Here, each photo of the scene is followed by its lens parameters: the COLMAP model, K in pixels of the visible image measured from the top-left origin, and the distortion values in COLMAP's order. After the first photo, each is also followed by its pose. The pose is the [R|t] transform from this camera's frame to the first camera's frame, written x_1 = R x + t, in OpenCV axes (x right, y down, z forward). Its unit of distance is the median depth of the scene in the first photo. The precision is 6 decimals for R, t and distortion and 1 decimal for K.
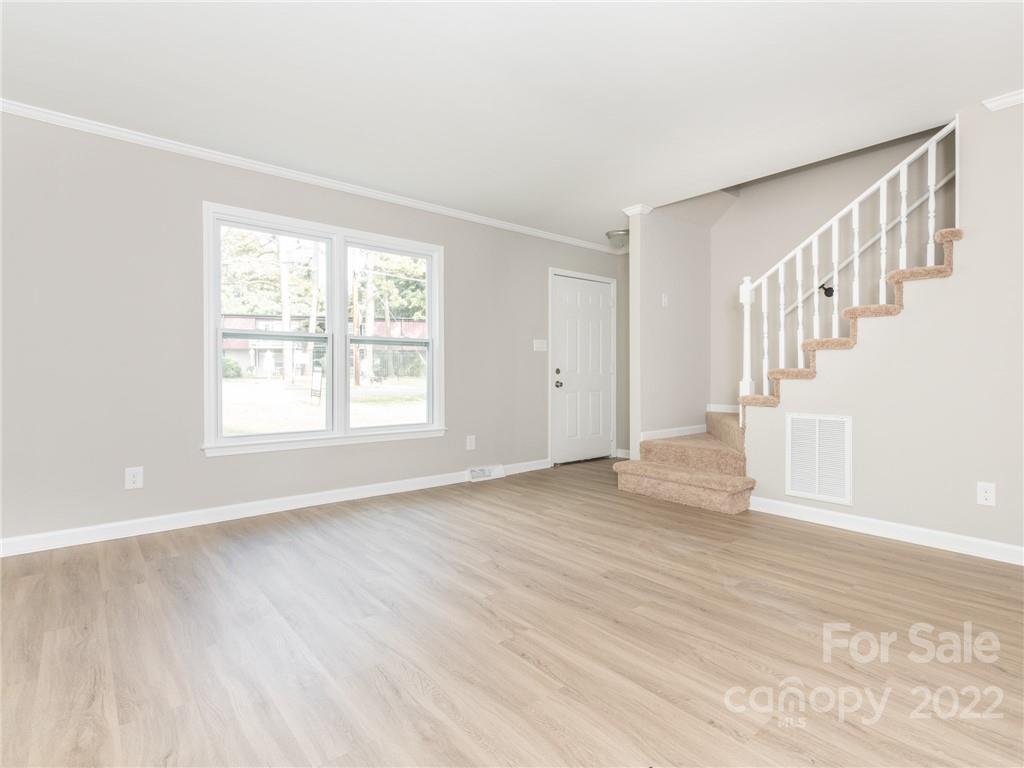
lens RADIAL K [[525.4, 0, 514.2], [0, 525.4, 372.1], [0, 0, 1]] dist [0.005649, 0.000491]
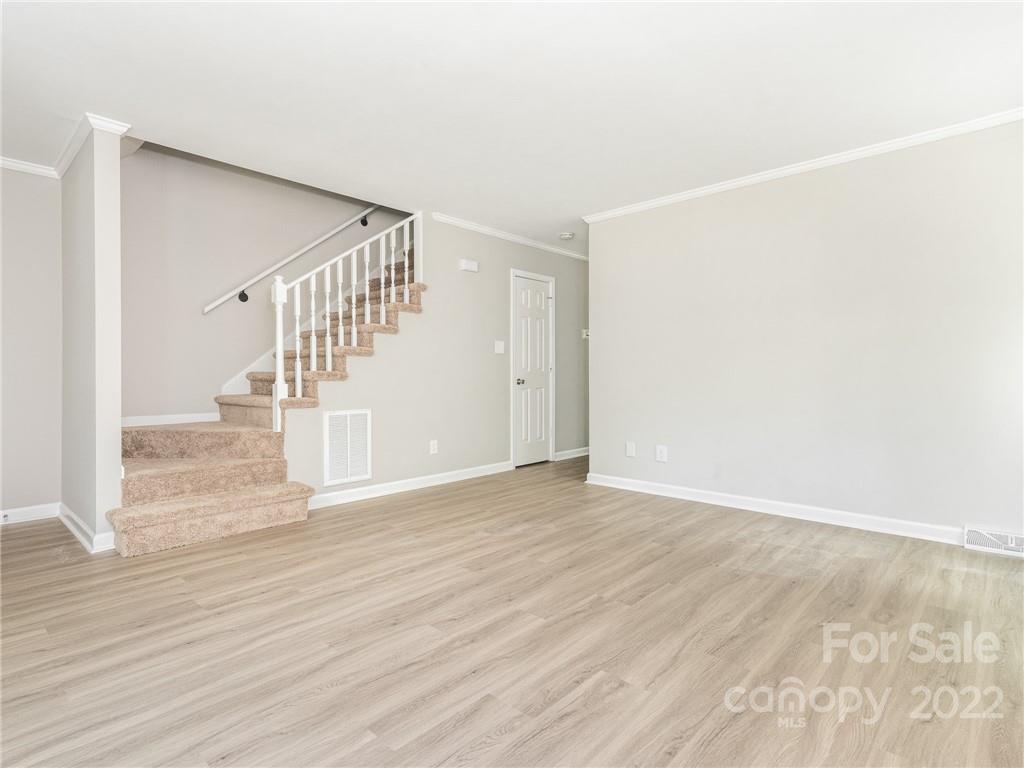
lens RADIAL K [[525.4, 0, 514.2], [0, 525.4, 372.1], [0, 0, 1]] dist [0.005649, 0.000491]
pose [[-0.124865, 0.004728, 0.992163, -0.733216], [0.004266, 0.999982, -0.004228, 0.001635], [-0.992165, 0.003705, -0.124883, 0.889865]]
